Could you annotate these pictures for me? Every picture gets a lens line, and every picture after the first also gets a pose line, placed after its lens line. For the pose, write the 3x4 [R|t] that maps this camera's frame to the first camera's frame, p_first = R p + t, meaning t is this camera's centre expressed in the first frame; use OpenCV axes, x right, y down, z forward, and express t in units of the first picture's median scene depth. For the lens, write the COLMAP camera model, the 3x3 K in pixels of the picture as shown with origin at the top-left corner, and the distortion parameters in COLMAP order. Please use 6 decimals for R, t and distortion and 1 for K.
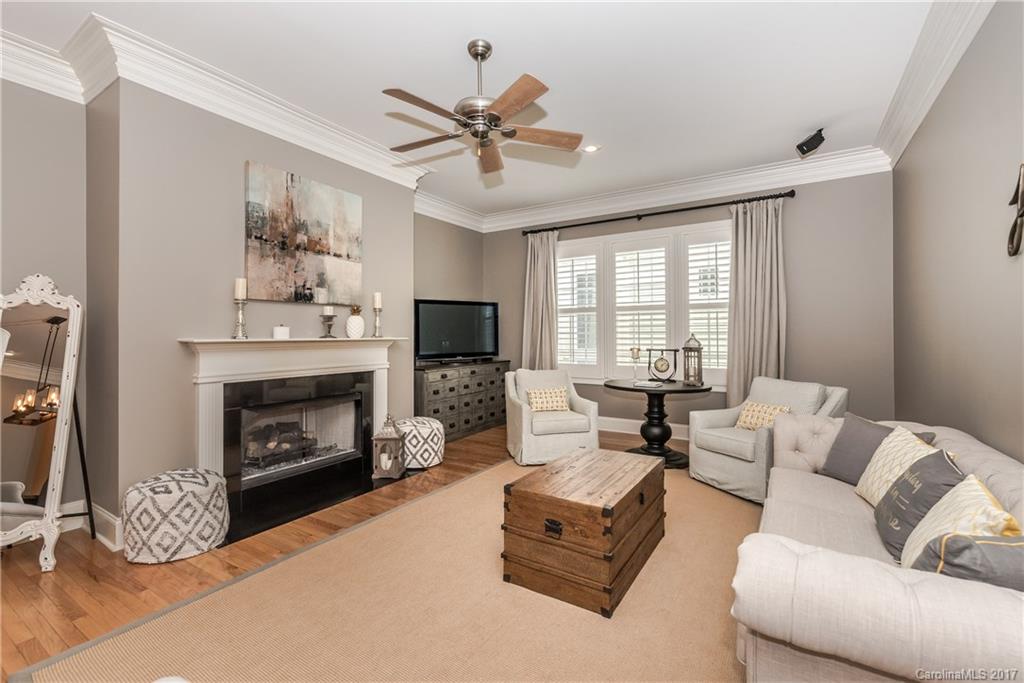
lens RADIAL K [[443.3, 0, 508.9], [0, 443.3, 335.4], [0, 0, 1]] dist [0.000415, -0.000460]
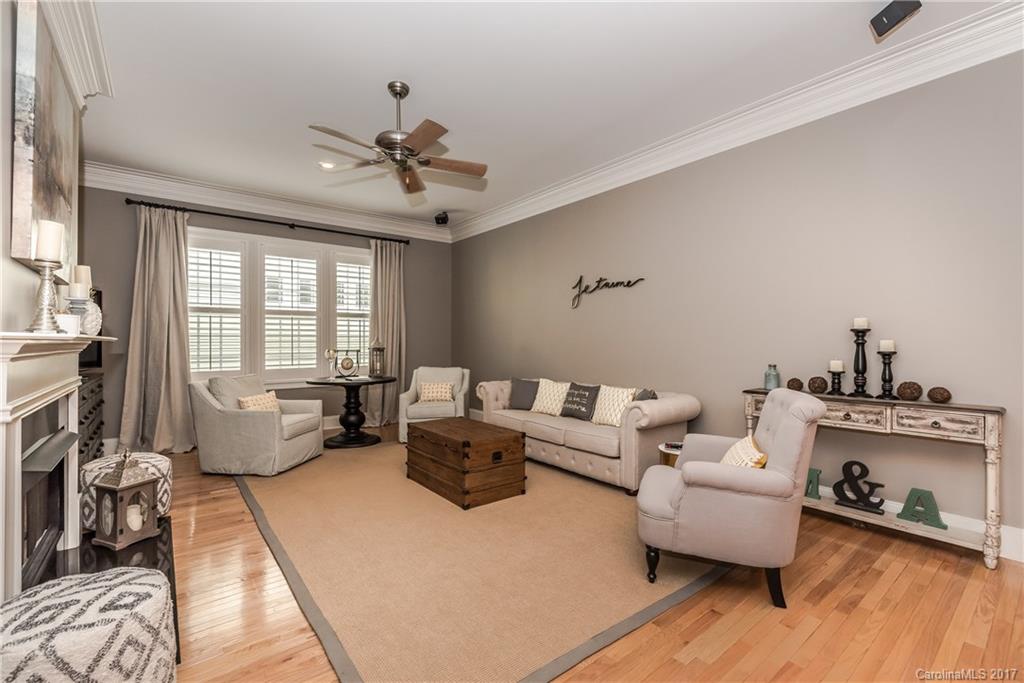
lens RADIAL K [[443.3, 0, 511.2], [0, 443.3, 341.9], [0, 0, 1]] dist [0.000415, -0.000460]
pose [[0.330864, 0.002312, 0.943675, -0.689631], [0.001775, 0.999994, -0.003073, 0.014971], [-0.943677, 0.002692, 0.330858, 0.214996]]
